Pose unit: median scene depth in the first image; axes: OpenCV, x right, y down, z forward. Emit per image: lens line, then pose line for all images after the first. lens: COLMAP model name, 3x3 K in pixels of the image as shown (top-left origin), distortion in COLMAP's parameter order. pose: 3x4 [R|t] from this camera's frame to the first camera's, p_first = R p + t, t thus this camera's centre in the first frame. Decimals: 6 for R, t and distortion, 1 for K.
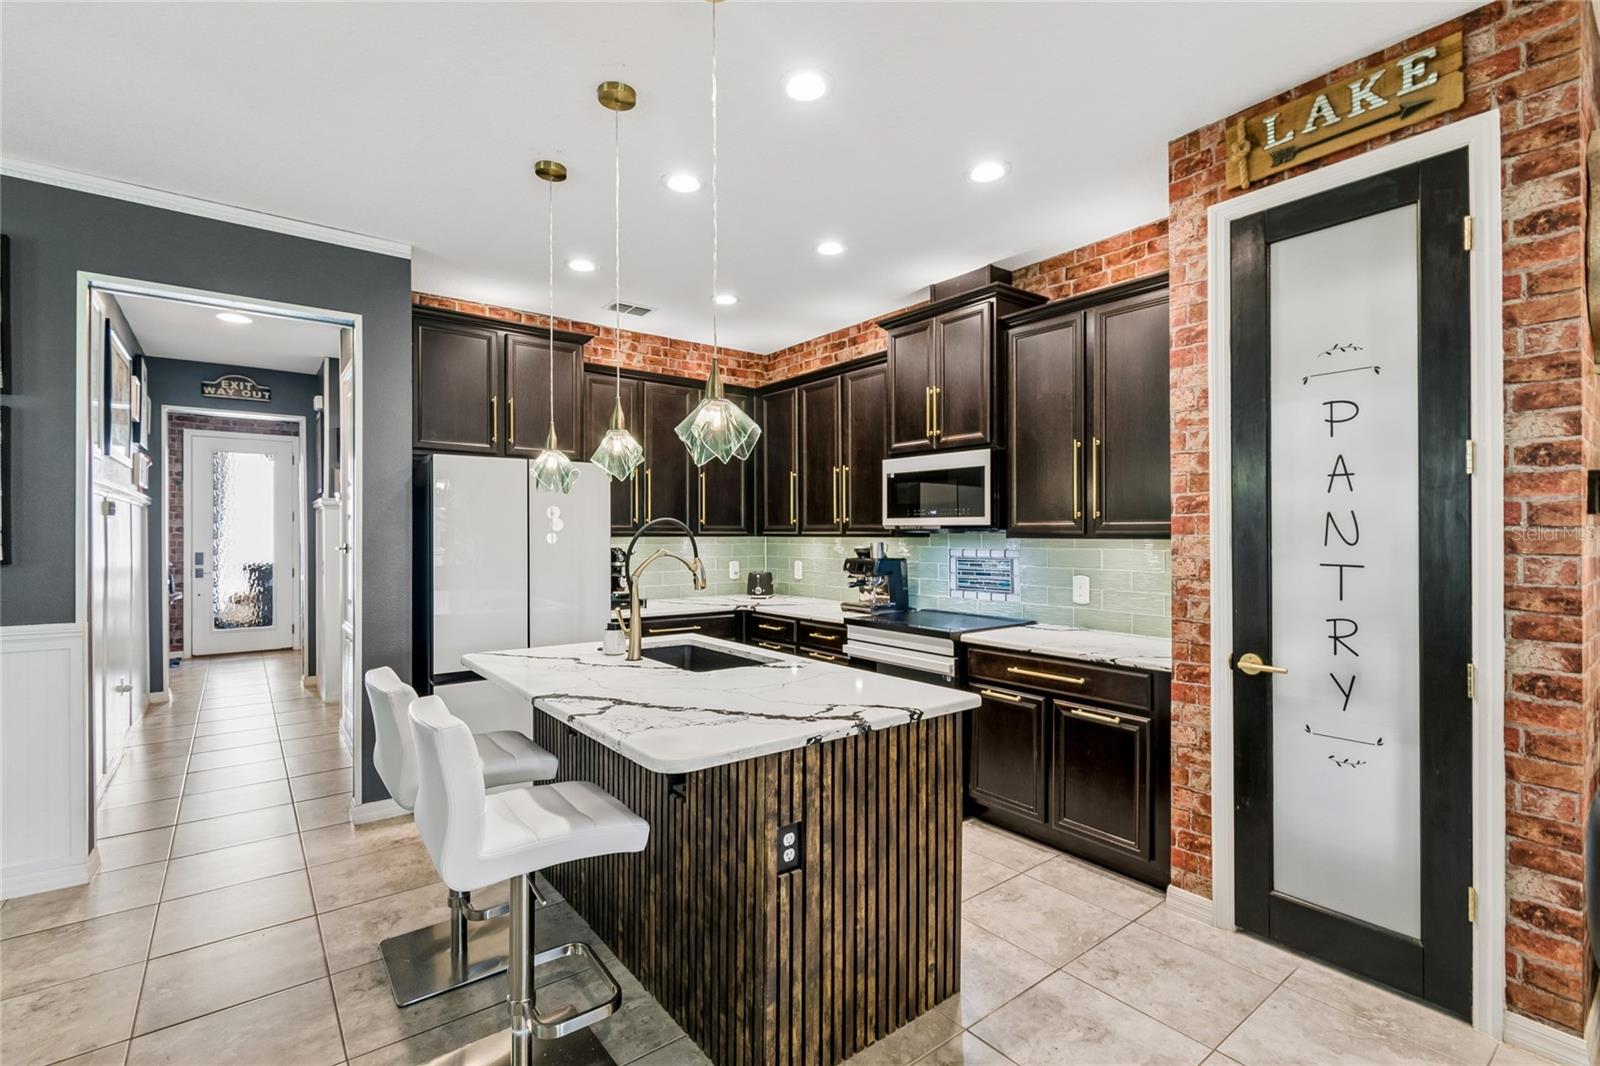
lens RADIAL K [[727.1, 0, 800.0], [0, 727.1, 533.0], [0, 0, 1]] dist [-0.001458, -0.000066]
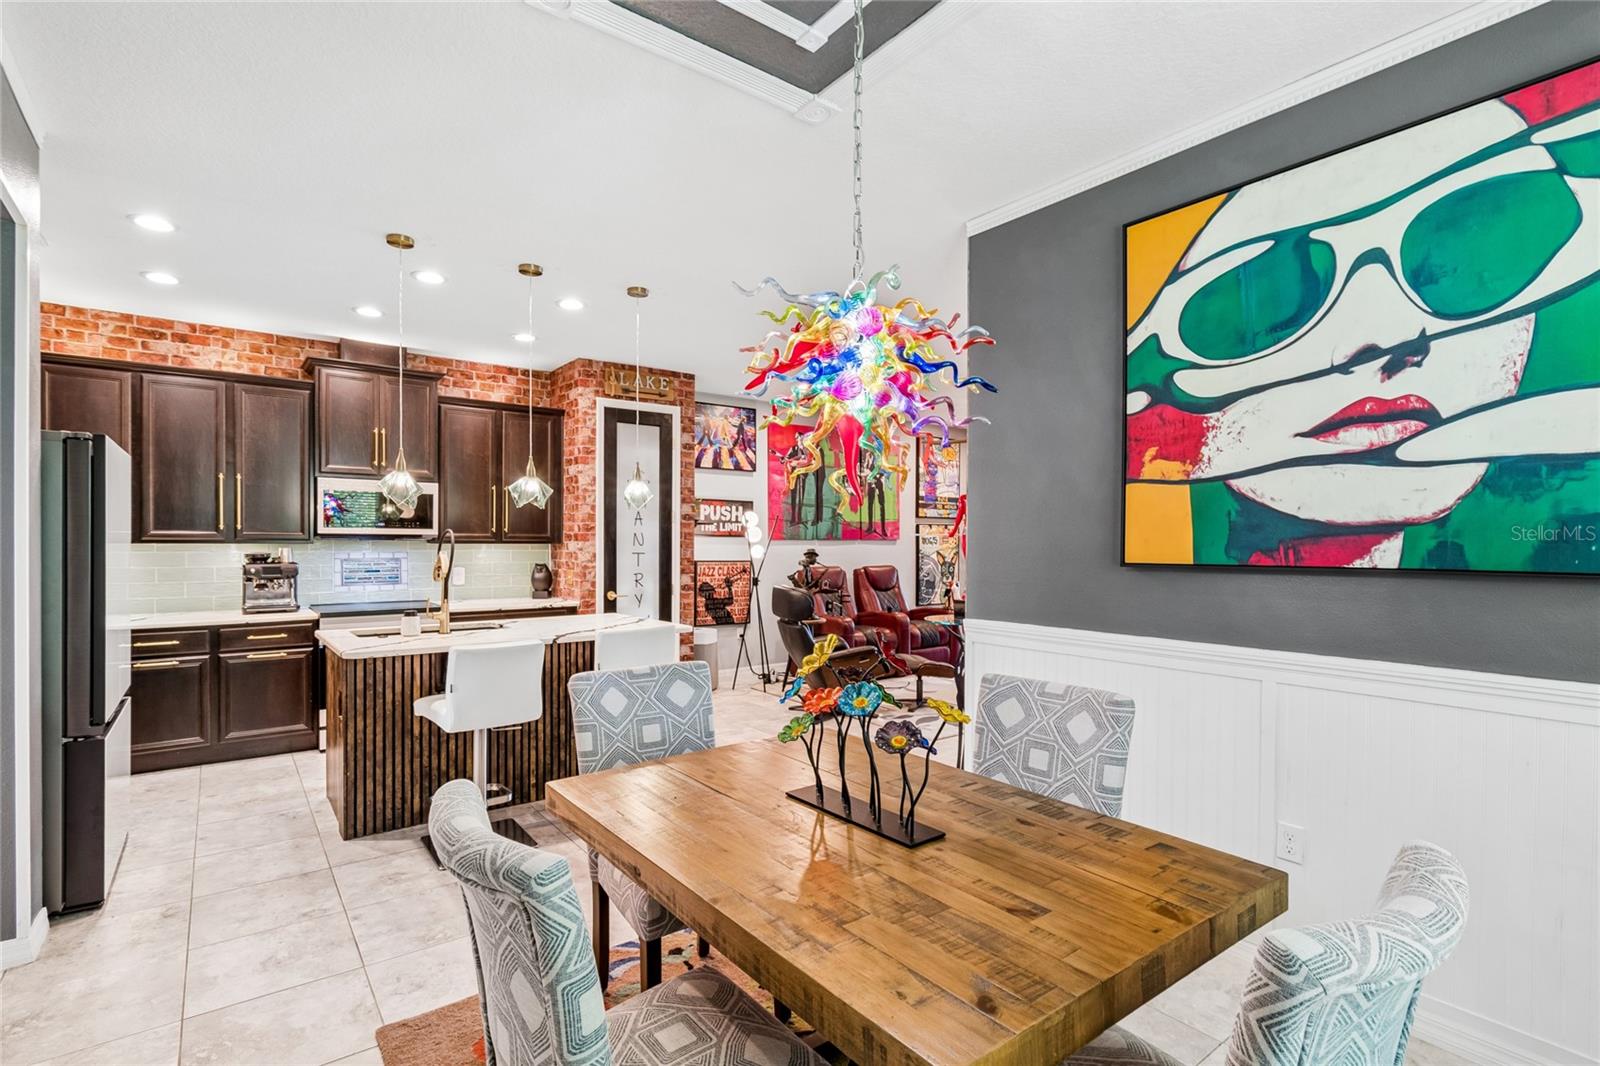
lens RADIAL K [[750.9, 0, 800.0], [0, 750.9, 533.0], [0, 0, 1]] dist [-0.001614, -0.000431]
pose [[-0.001736, 0.012594, 0.999919, -1.733289], [-0.003571, 0.999914, -0.012600, 0.002823], [-0.999992, -0.003592, -0.001691, 0.360758]]
